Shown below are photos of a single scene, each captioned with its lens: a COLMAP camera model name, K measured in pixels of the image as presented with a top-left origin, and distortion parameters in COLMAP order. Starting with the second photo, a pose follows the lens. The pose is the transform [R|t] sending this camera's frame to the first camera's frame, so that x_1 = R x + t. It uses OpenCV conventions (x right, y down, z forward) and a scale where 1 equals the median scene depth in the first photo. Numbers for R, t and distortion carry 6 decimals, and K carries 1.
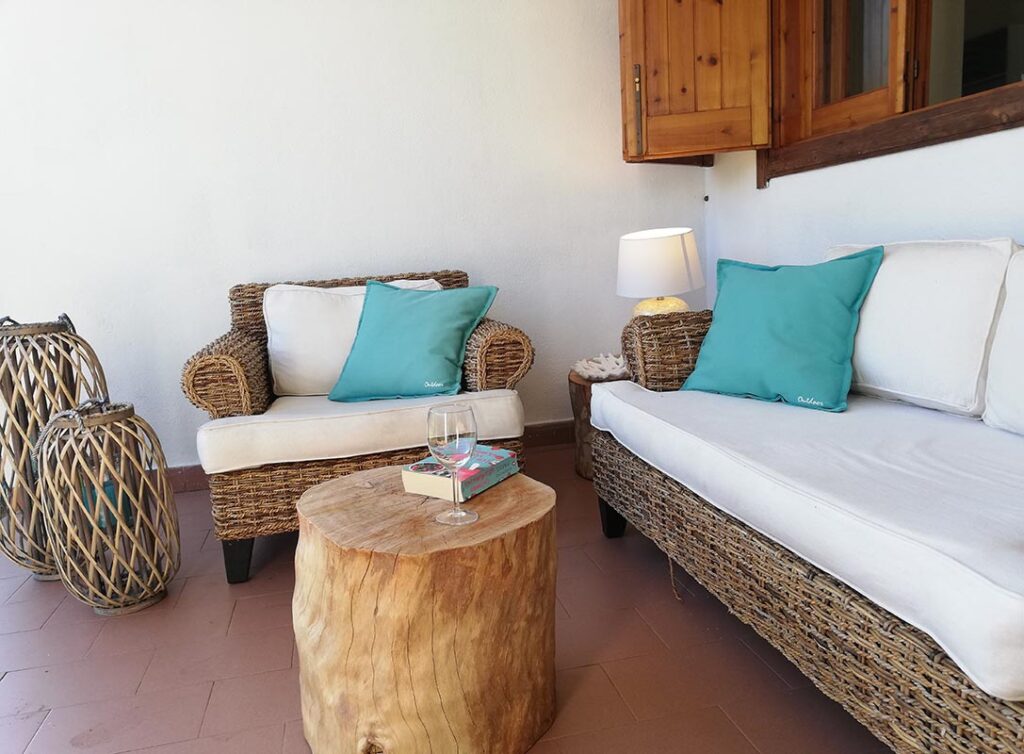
lens RADIAL K [[766.5, 0, 512.6], [0, 766.5, 387.1], [0, 0, 1]] dist [-0.005605, 0.000120]
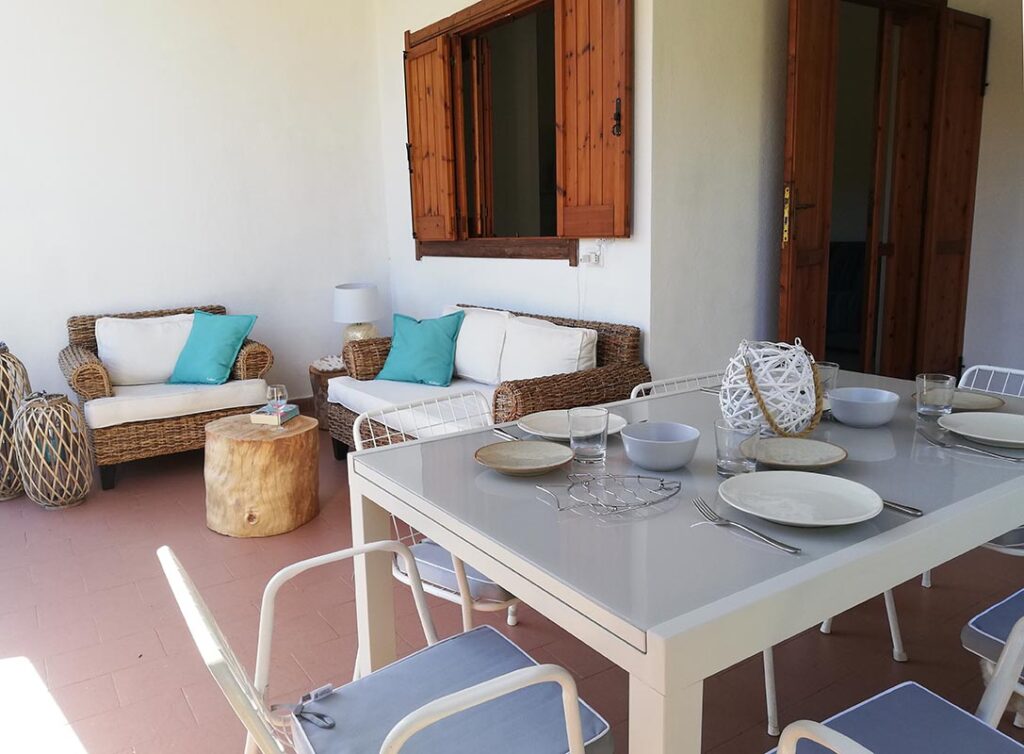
lens RADIAL K [[809.5, 0, 513.2], [0, 809.5, 422.7], [0, 0, 1]] dist [0.092489, 0.000516]
pose [[0.942137, -0.040729, 0.332745, -0.223691], [0.022967, 0.998102, 0.057141, 0.005675], [-0.334441, -0.046193, 0.941284, -1.698810]]
